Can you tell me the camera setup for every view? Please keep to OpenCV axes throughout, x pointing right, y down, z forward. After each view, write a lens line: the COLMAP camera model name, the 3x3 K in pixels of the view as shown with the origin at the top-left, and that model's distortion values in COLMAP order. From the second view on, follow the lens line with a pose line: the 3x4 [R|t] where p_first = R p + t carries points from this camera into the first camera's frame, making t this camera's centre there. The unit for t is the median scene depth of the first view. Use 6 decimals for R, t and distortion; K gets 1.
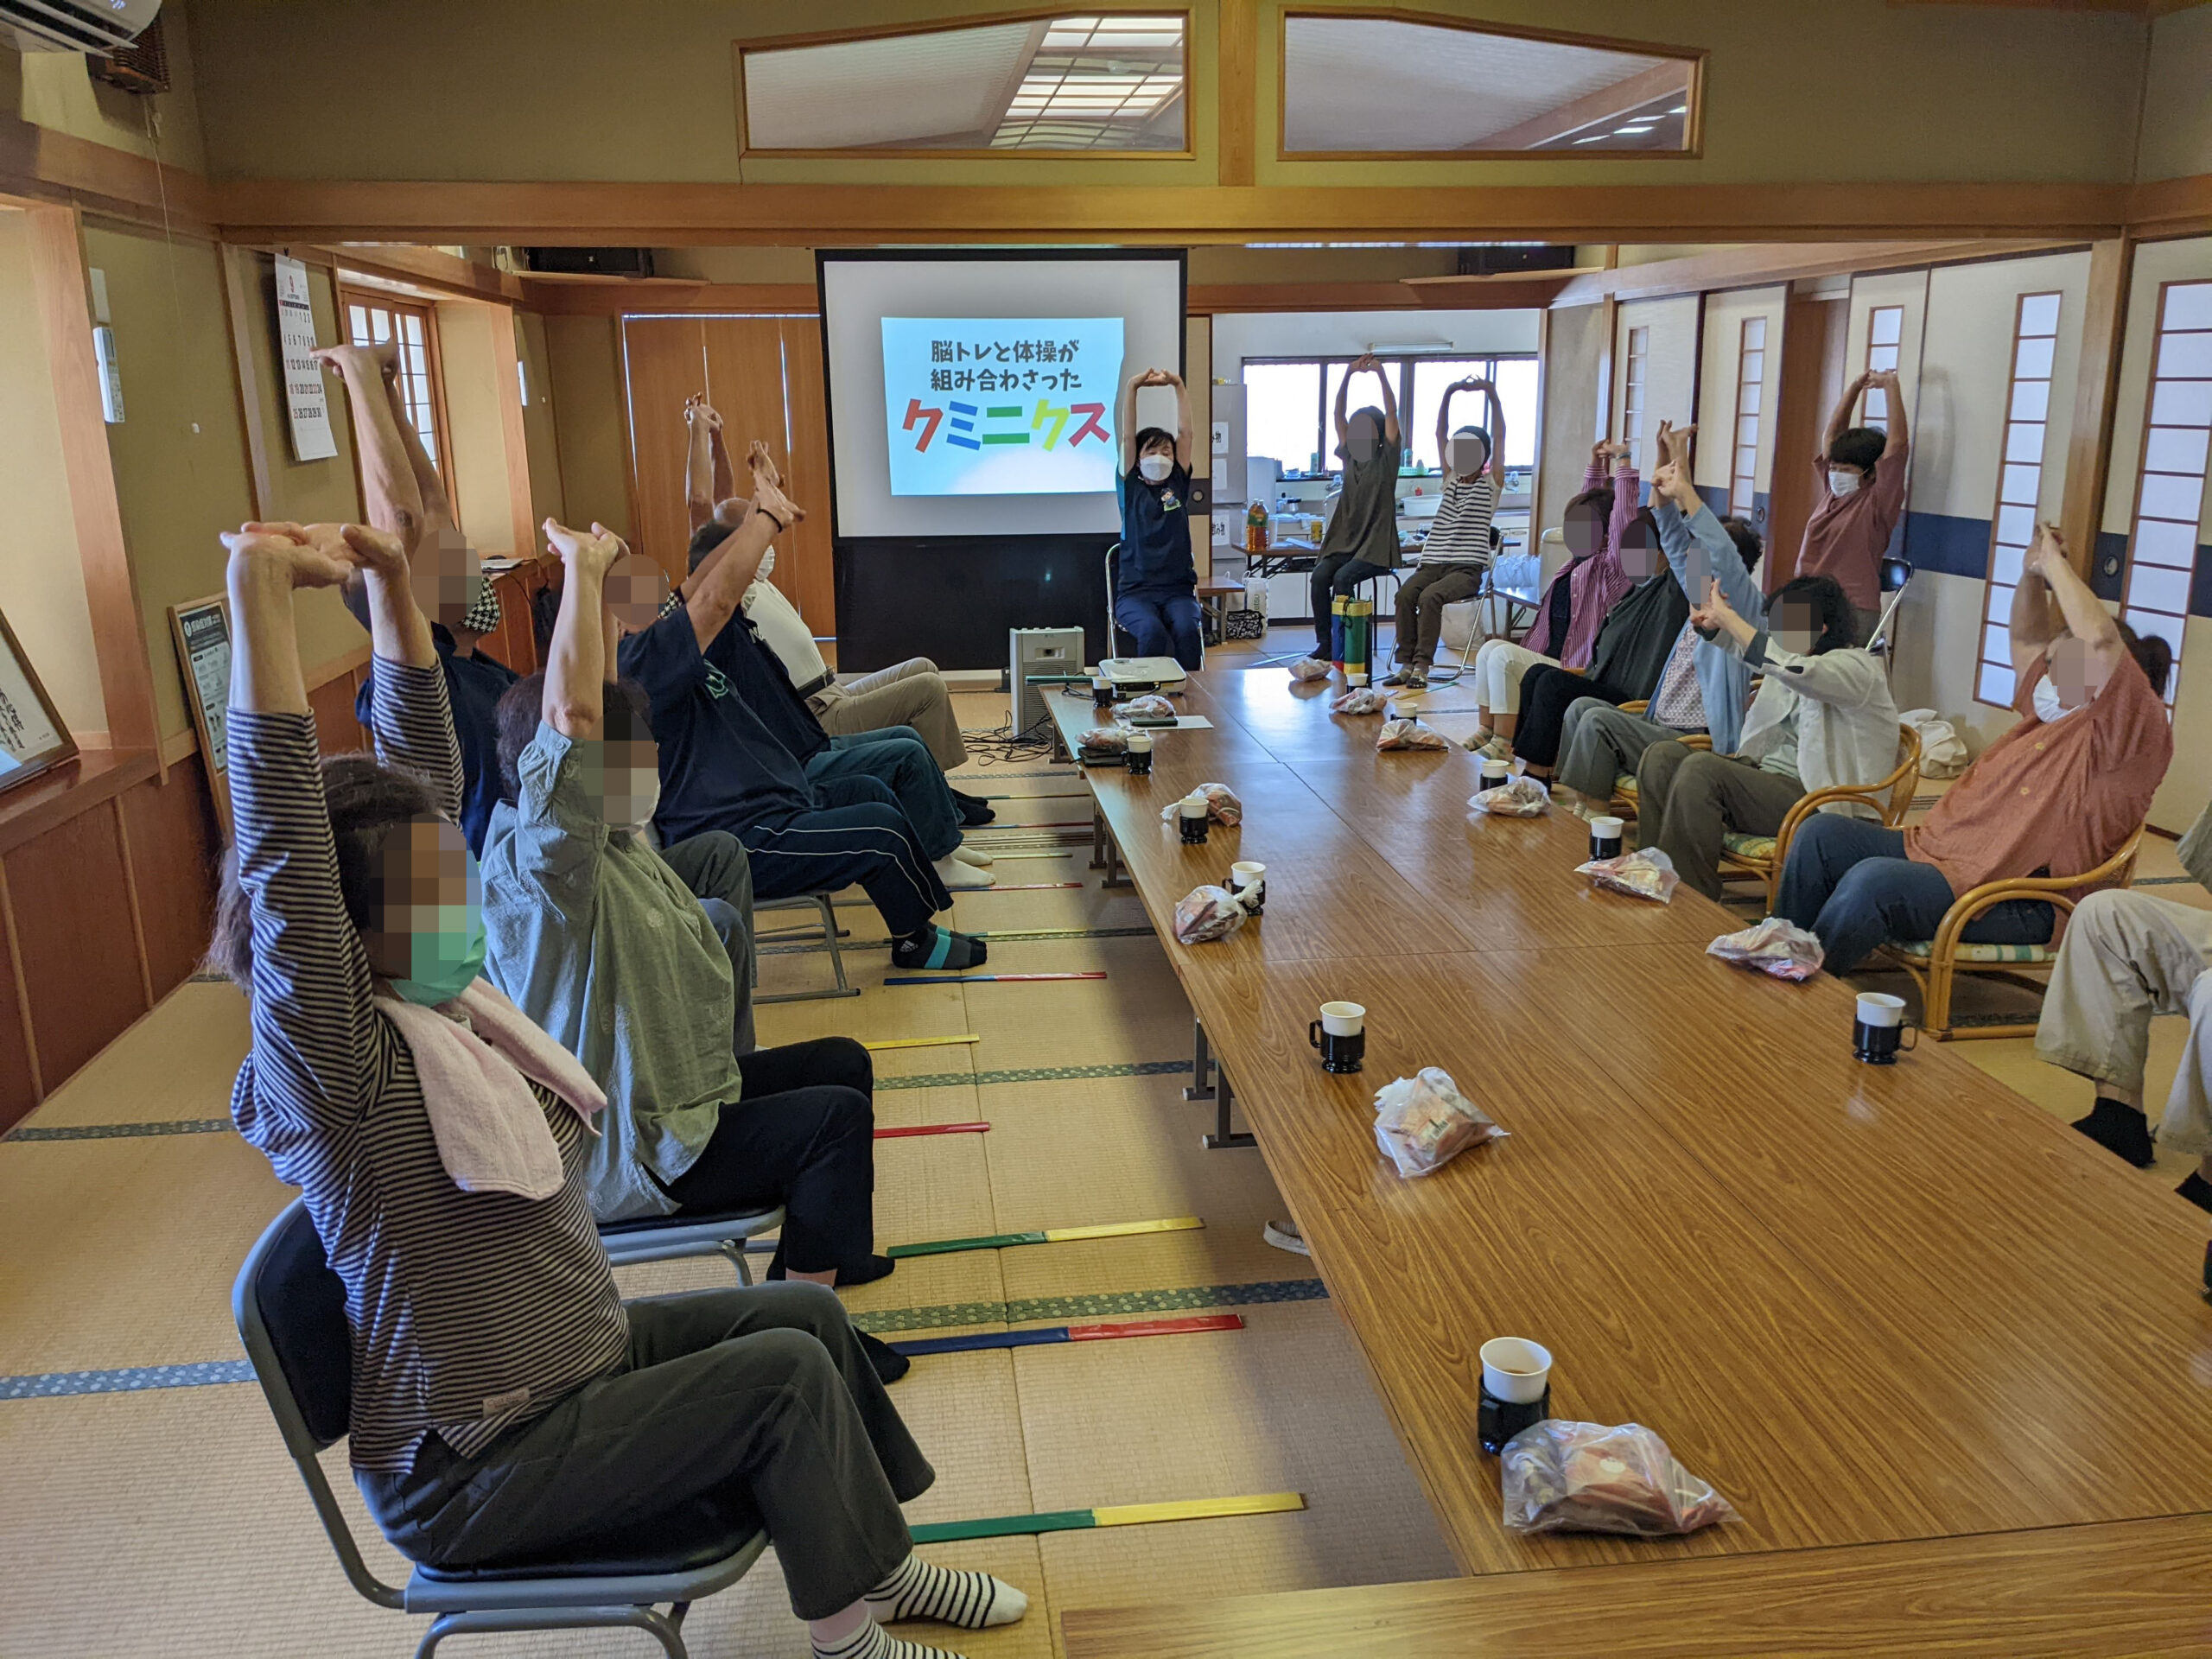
lens RADIAL K [[1738.8, 0, 1113.9], [0, 1738.8, 866.0], [0, 0, 1]] dist [0.051474, -0.070086]
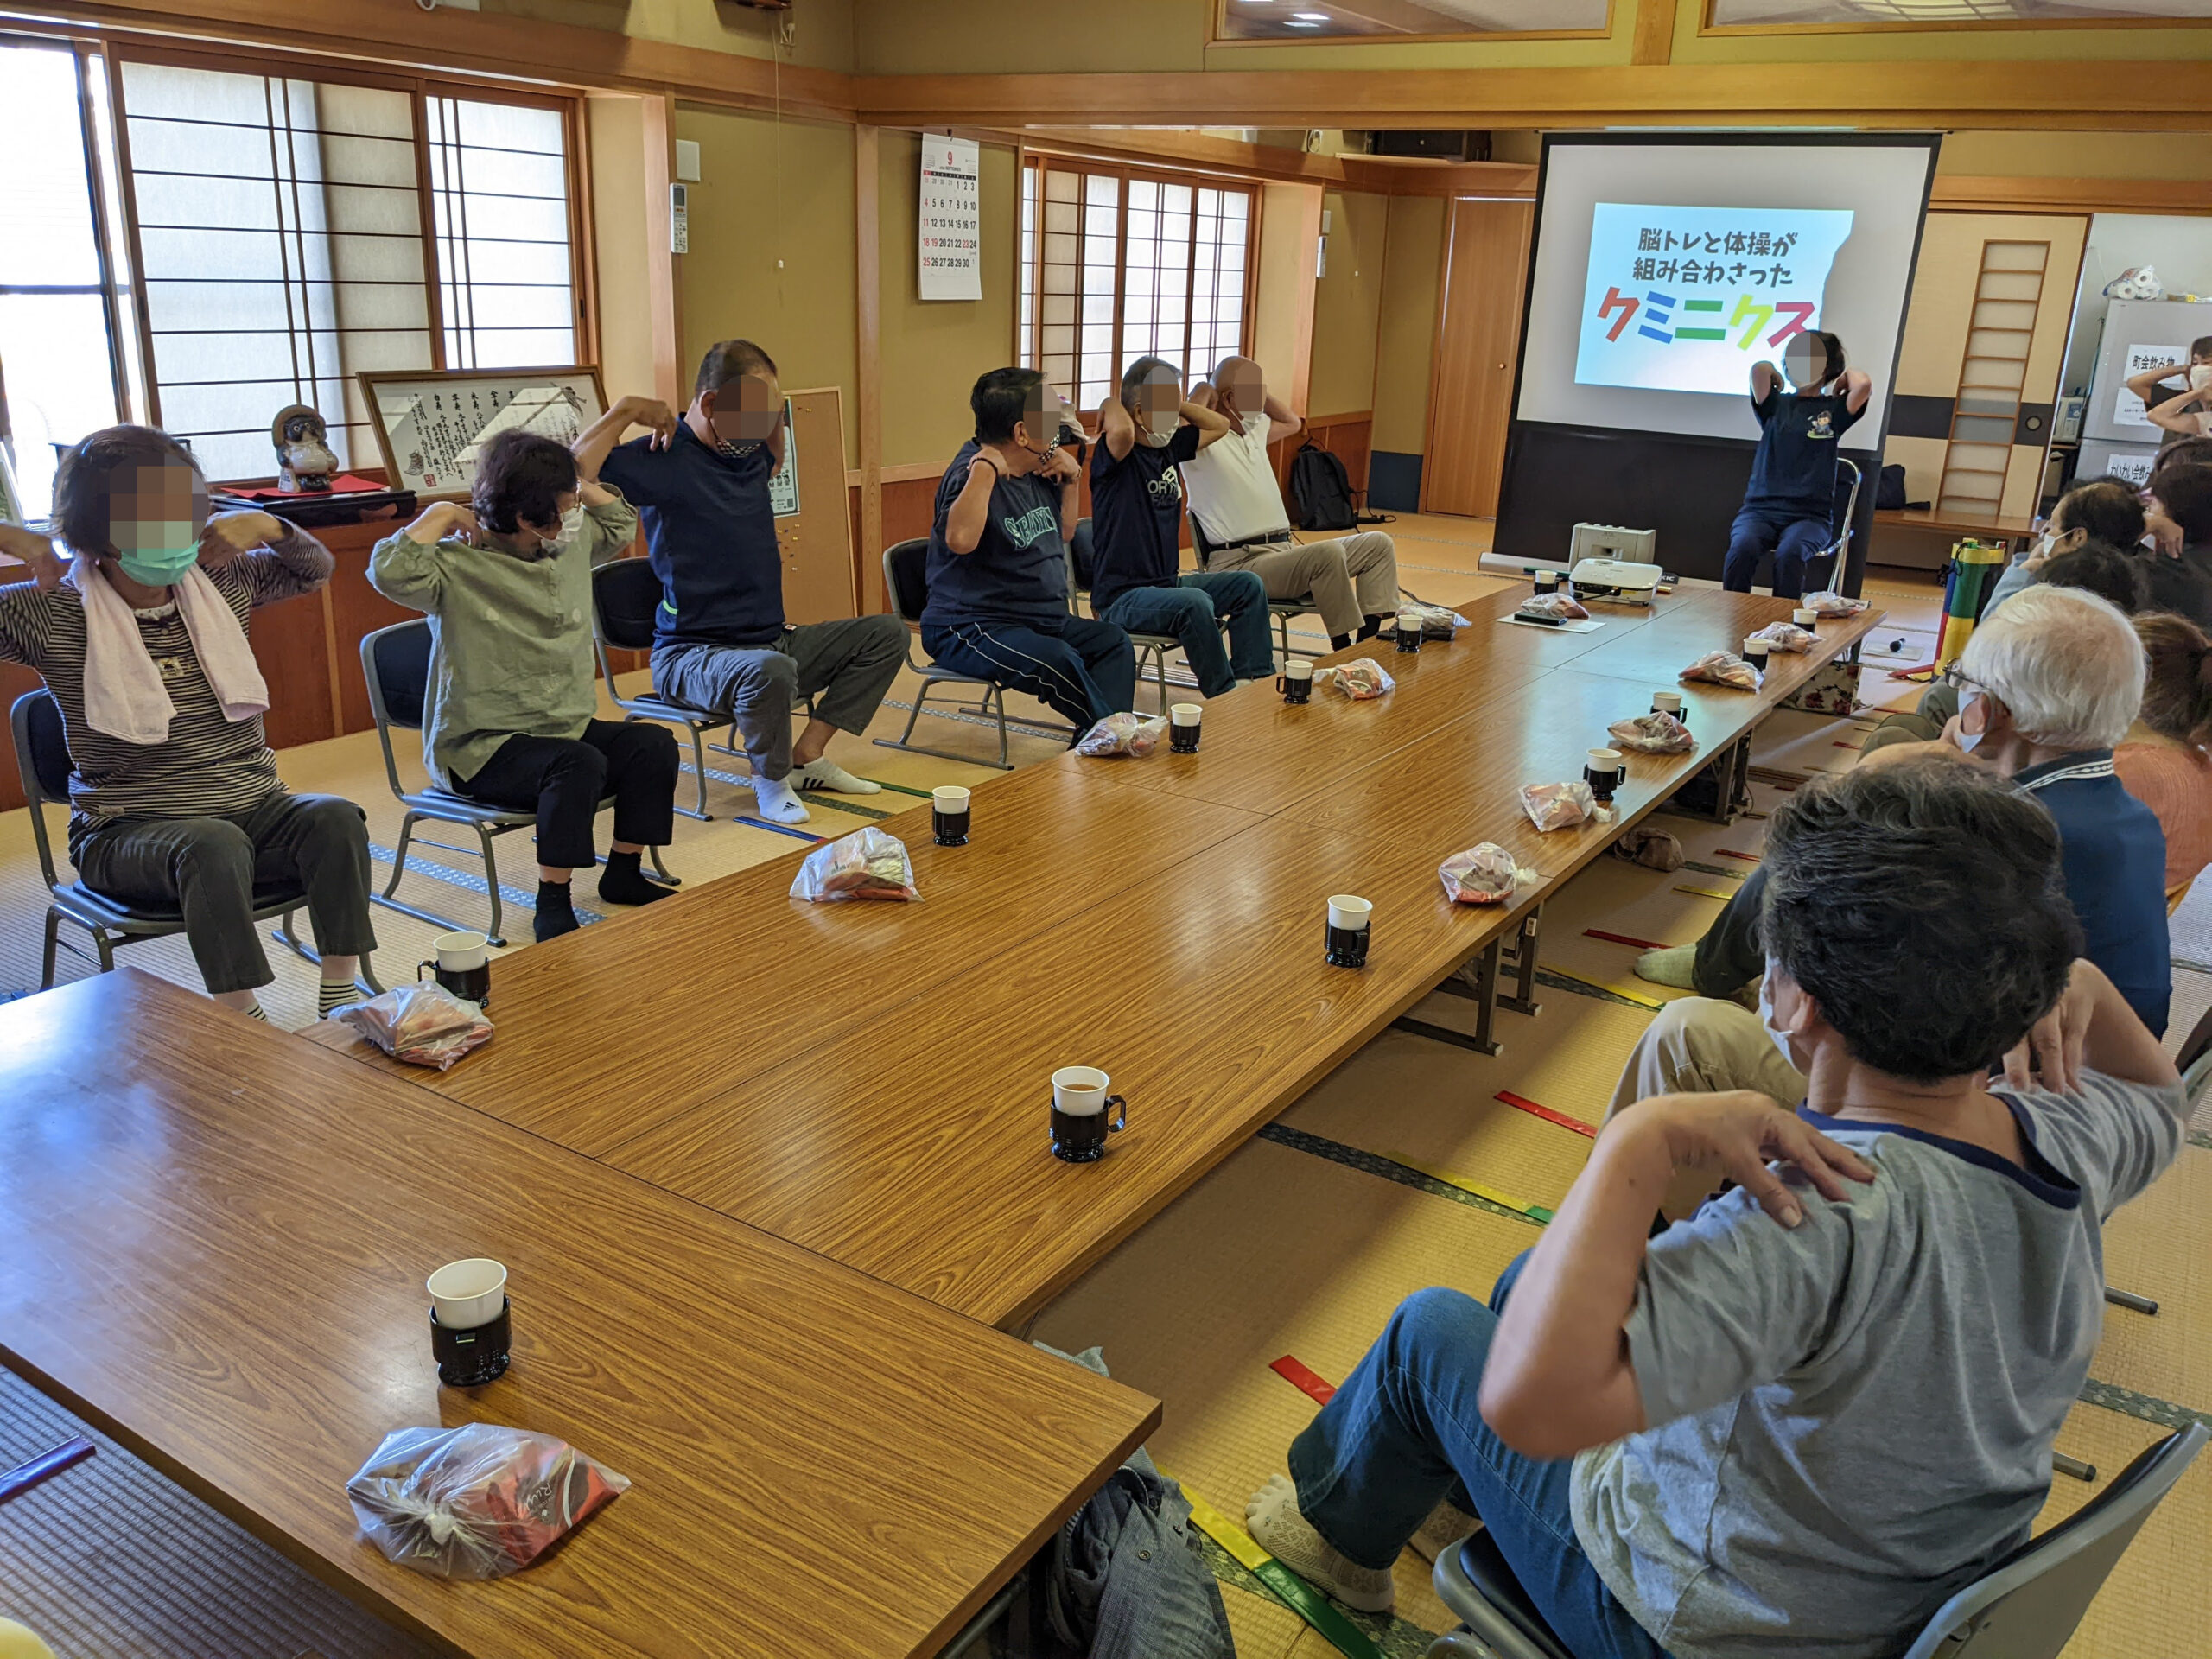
lens RADIAL K [[1738.8, 0, 1113.9], [0, 1738.8, 846.3], [0, 0, 1]] dist [0.051474, -0.070086]
pose [[0.777738, 0.241372, -0.580400, 0.317120], [-0.215095, 0.969789, 0.115081, -0.013663], [0.590642, 0.035338, 0.806159, 0.044387]]
